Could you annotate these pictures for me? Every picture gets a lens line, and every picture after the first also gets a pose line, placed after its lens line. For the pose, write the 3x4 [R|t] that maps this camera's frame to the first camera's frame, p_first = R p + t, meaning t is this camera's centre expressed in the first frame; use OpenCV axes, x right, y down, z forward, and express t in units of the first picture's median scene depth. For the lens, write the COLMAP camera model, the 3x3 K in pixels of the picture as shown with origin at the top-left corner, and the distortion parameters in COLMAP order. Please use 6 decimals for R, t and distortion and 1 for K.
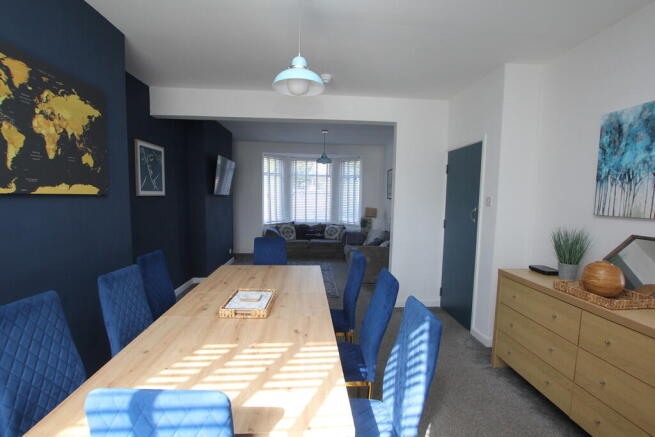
lens RADIAL K [[303.5, 0, 326.8], [0, 303.5, 220.5], [0, 0, 1]] dist [-0.004732, 0.000842]
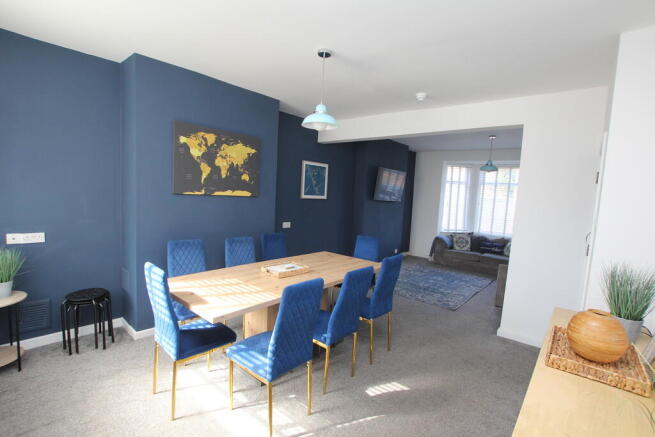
lens RADIAL K [[303.5, 0, 327.7], [0, 303.5, 220.1], [0, 0, 1]] dist [-0.004732, 0.000842]
pose [[0.725472, 0.085545, -0.682915, 0.874481], [-0.100290, 0.994794, 0.018072, -0.026448], [0.680905, 0.055379, 0.730275, 0.010328]]
